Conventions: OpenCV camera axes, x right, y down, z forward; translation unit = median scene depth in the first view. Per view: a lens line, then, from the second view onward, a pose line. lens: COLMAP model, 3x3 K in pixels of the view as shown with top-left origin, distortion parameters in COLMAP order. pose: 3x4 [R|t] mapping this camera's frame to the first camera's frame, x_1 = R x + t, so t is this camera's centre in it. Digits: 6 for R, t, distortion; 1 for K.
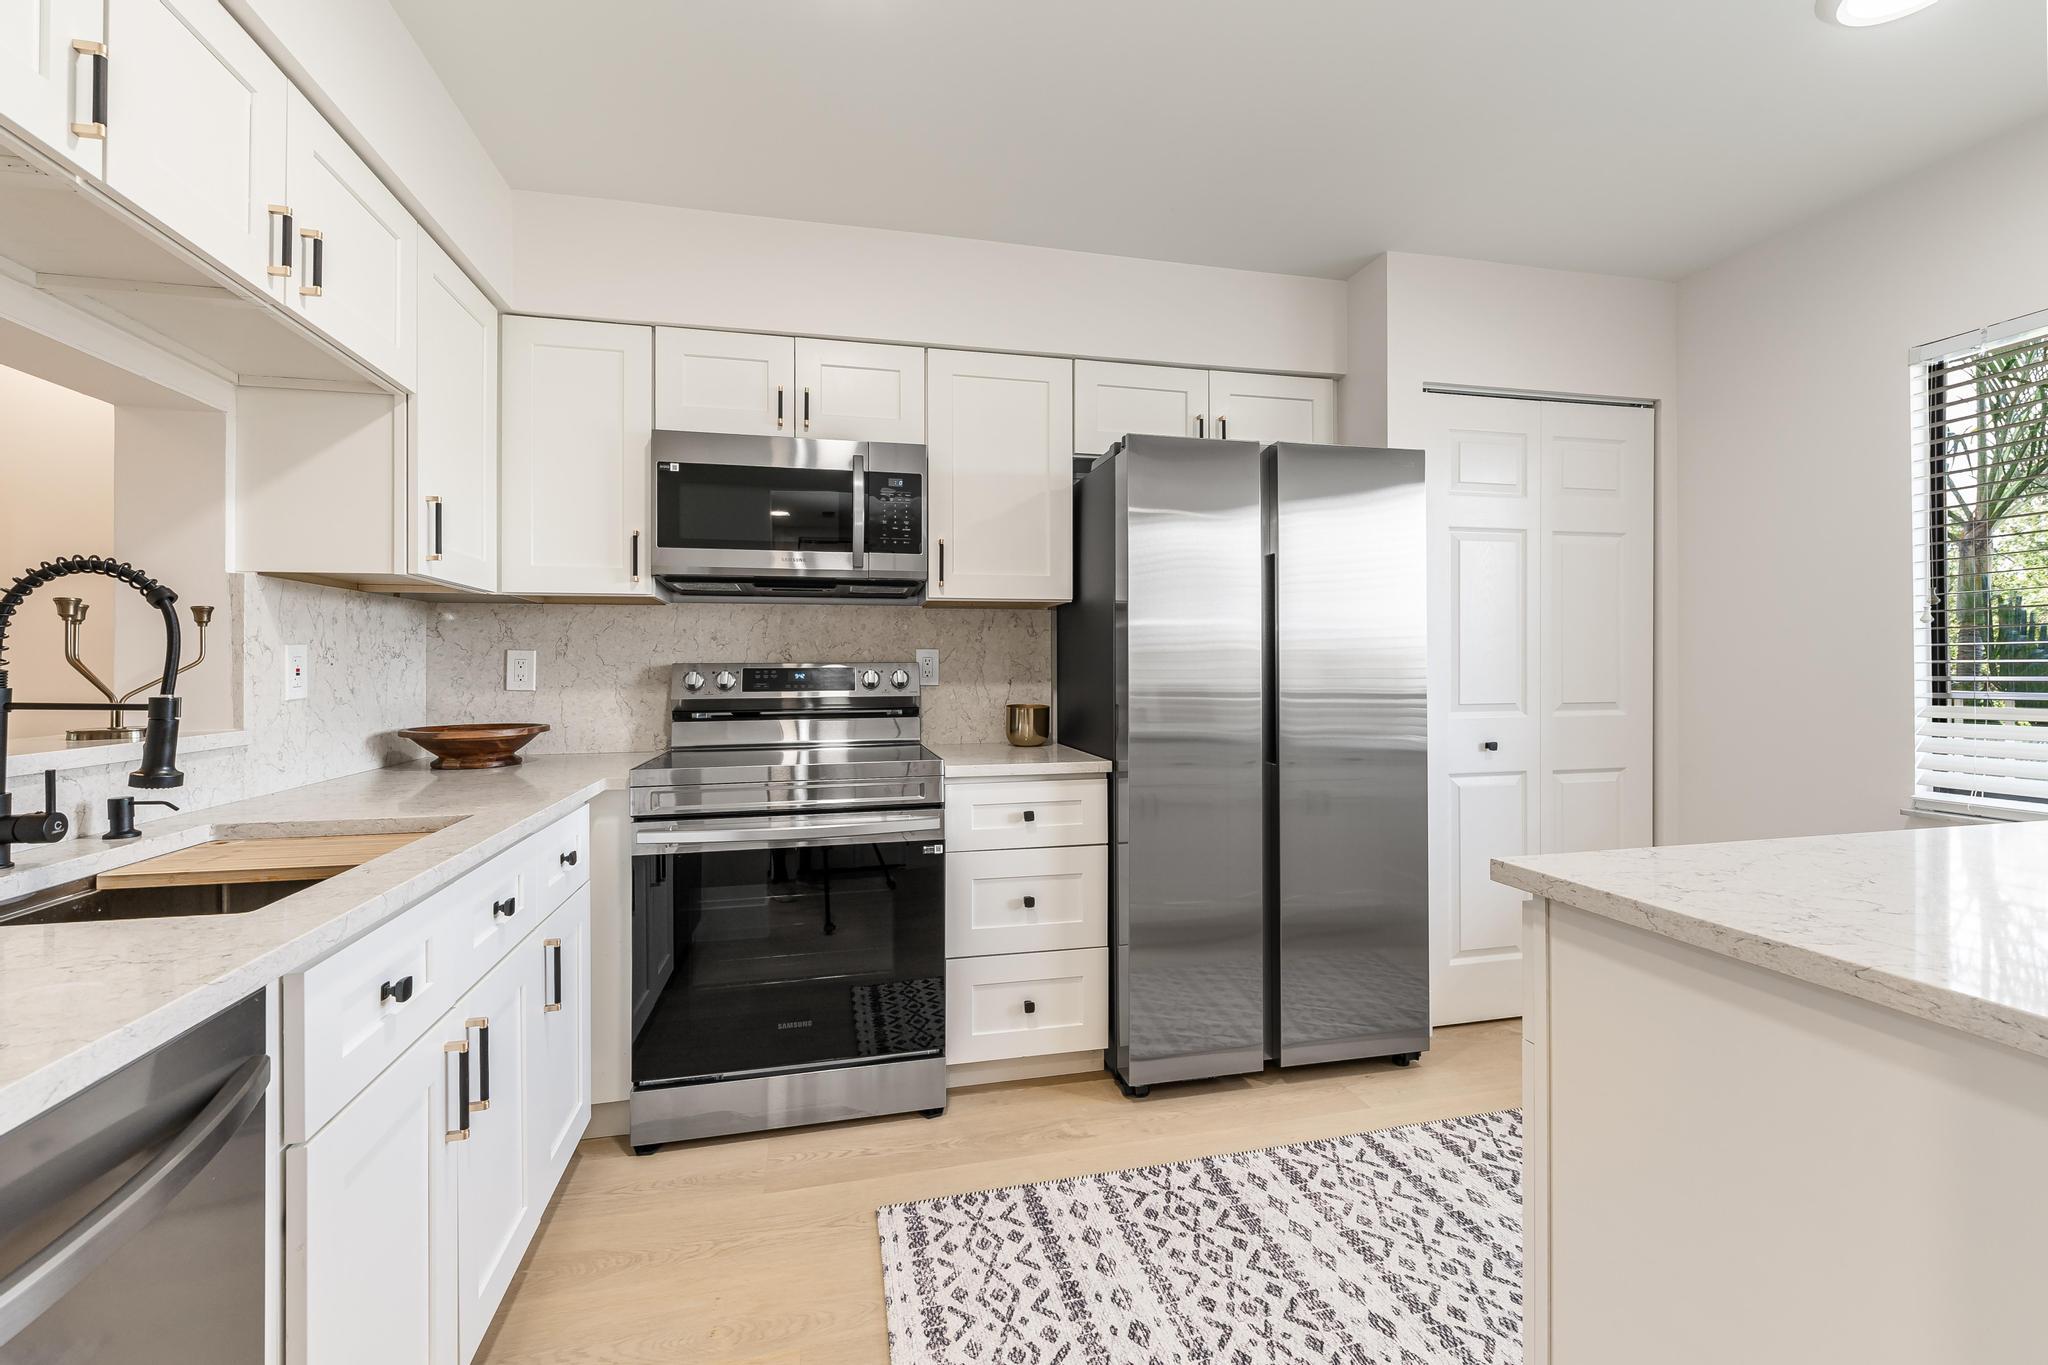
lens RADIAL K [[849.9, 0, 1024.7], [0, 849.9, 659.6], [0, 0, 1]] dist [-0.001756, -0.000141]
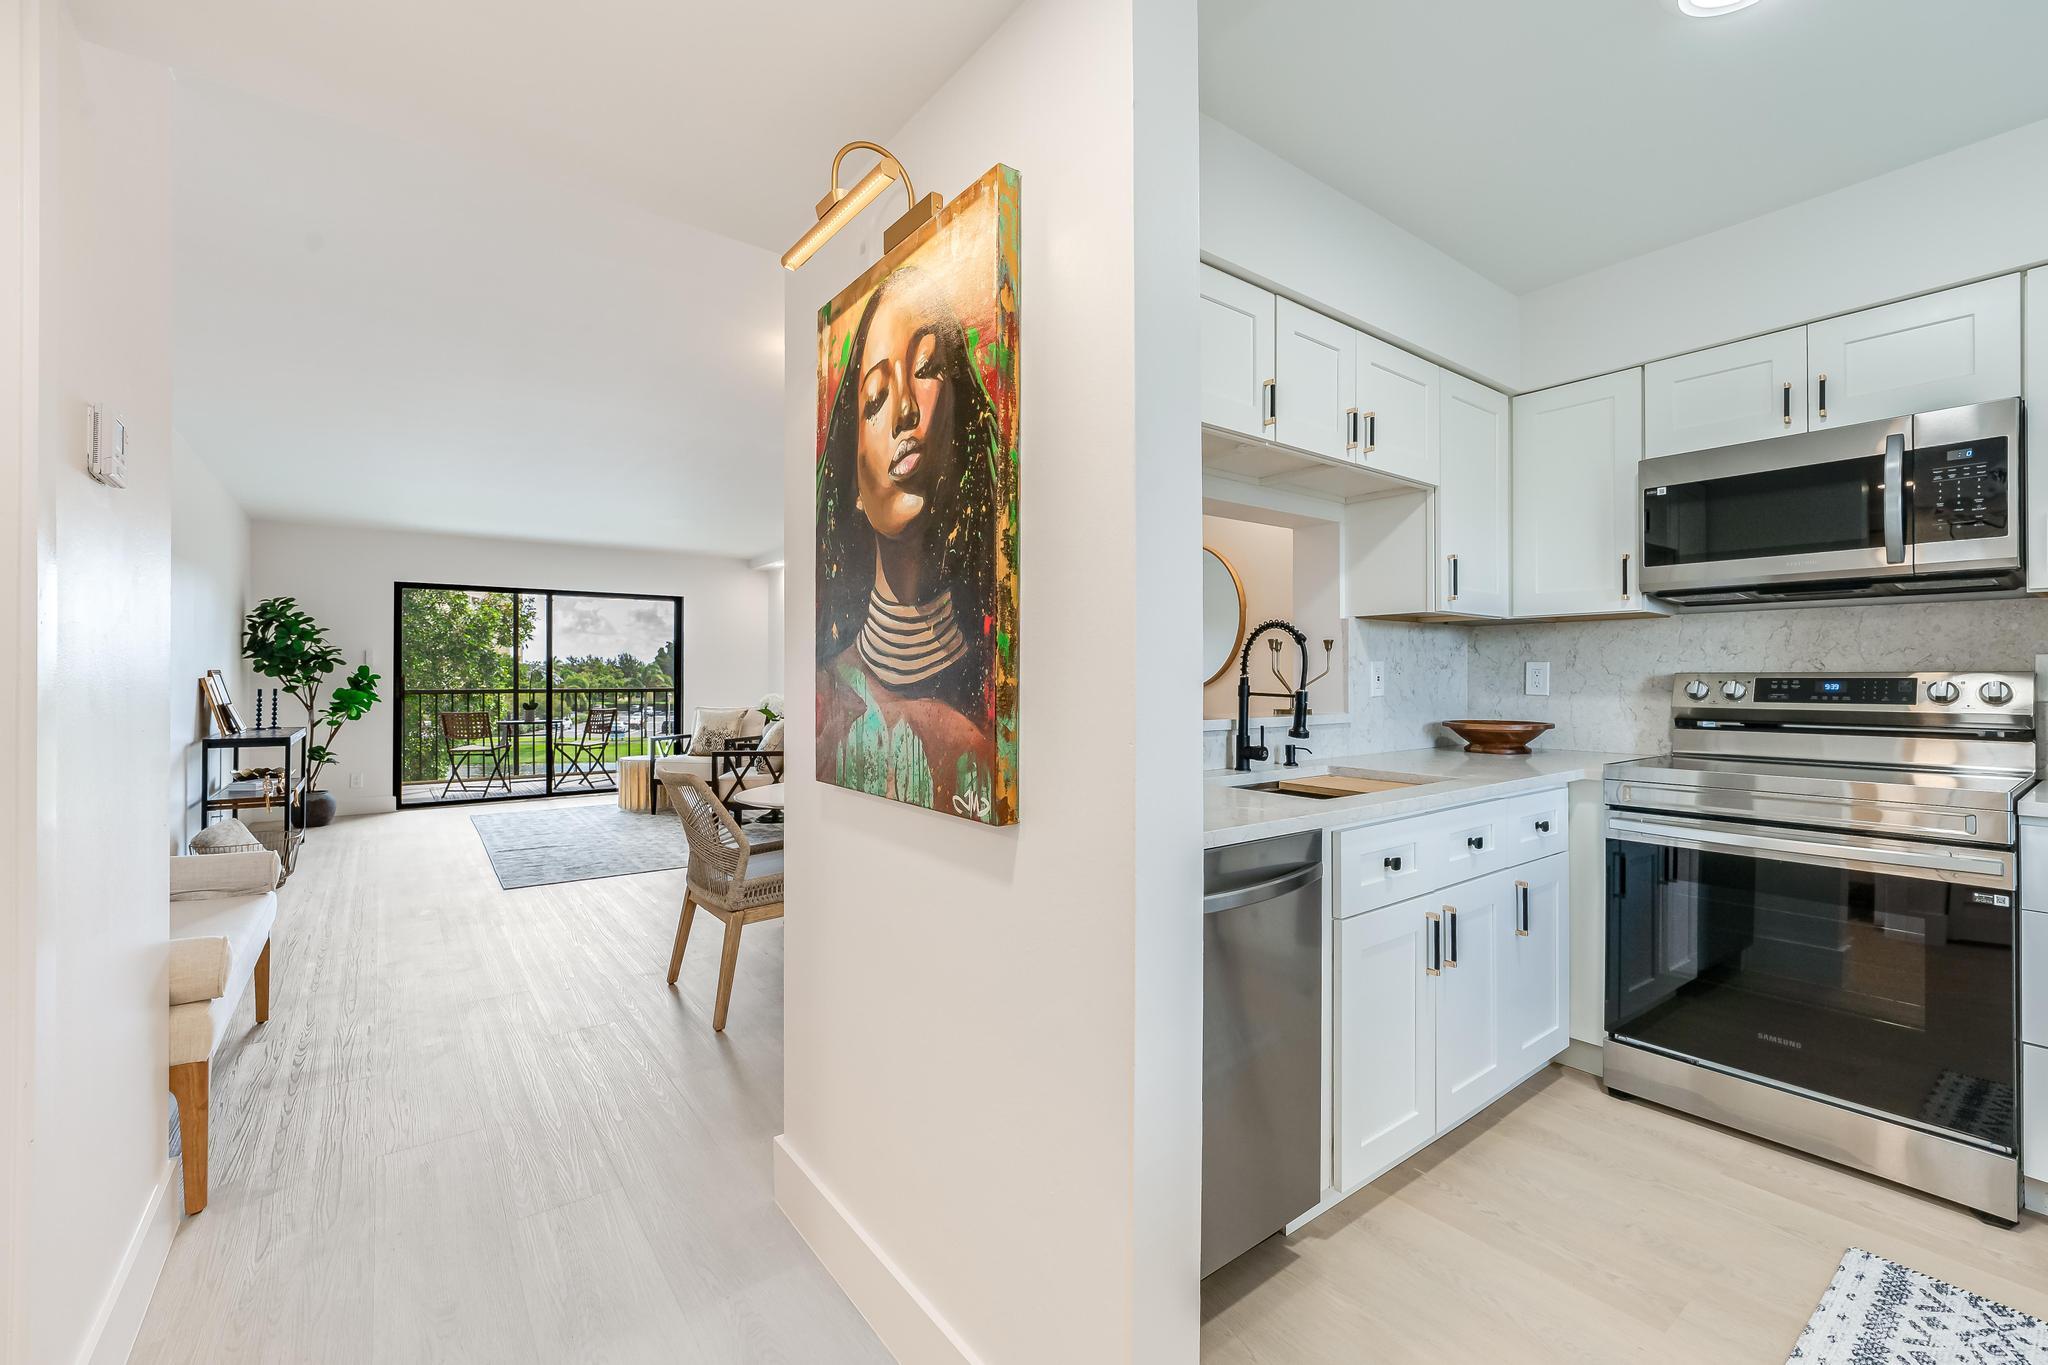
lens RADIAL K [[867.8, 0, 1024.0], [0, 867.8, 682.5], [0, 0, 1]] dist [-0.001927, 0.000106]
pose [[0.402373, 0.010412, -0.915416, 0.294124], [0.005777, 0.999887, 0.013912, -0.003641], [0.915457, -0.010886, 0.402267, -0.202389]]
